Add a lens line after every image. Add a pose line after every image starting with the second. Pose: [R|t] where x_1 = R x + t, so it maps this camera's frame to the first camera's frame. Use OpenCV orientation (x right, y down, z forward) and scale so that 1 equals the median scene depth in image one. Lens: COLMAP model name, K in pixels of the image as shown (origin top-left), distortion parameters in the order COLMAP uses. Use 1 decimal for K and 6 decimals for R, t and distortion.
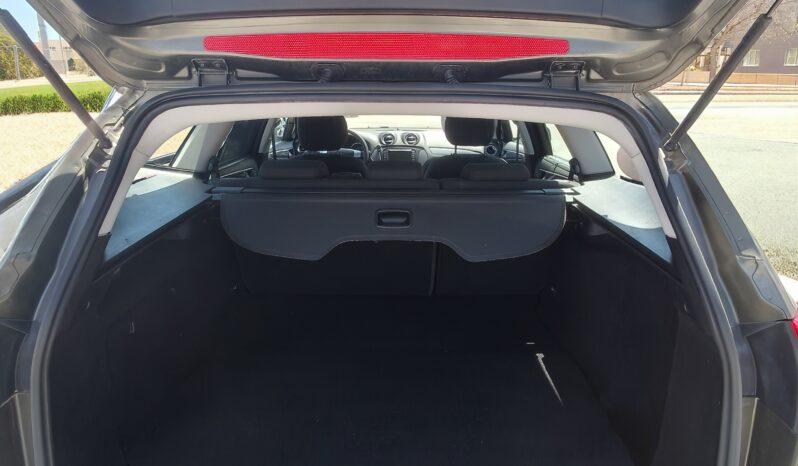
lens RADIAL K [[387.5, 0, 417.2], [0, 387.5, 205.7], [0, 0, 1]] dist [-0.028662, 0.039131]
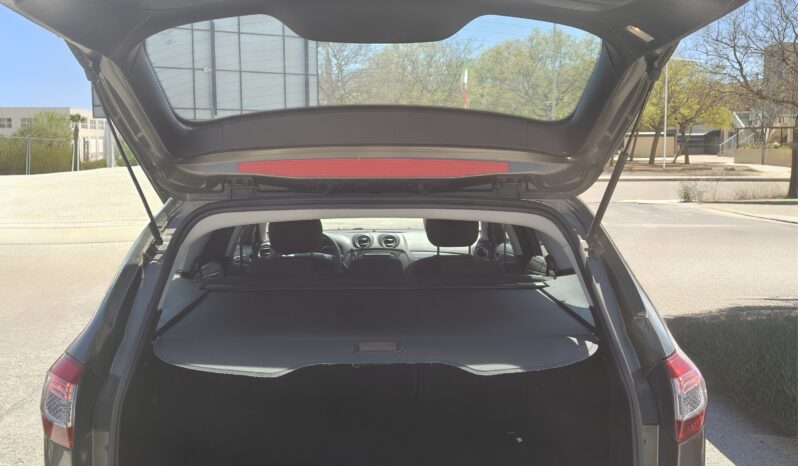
lens RADIAL K [[568.9, 0, 399.0], [0, 568.9, 233.0], [0, 0, 1]] dist [0.000094, -0.000221]
pose [[0.999922, -0.010628, 0.006619, -0.005437], [0.011700, 0.981372, -0.191761, 0.114103], [-0.004457, 0.191823, 0.981419, -0.538220]]
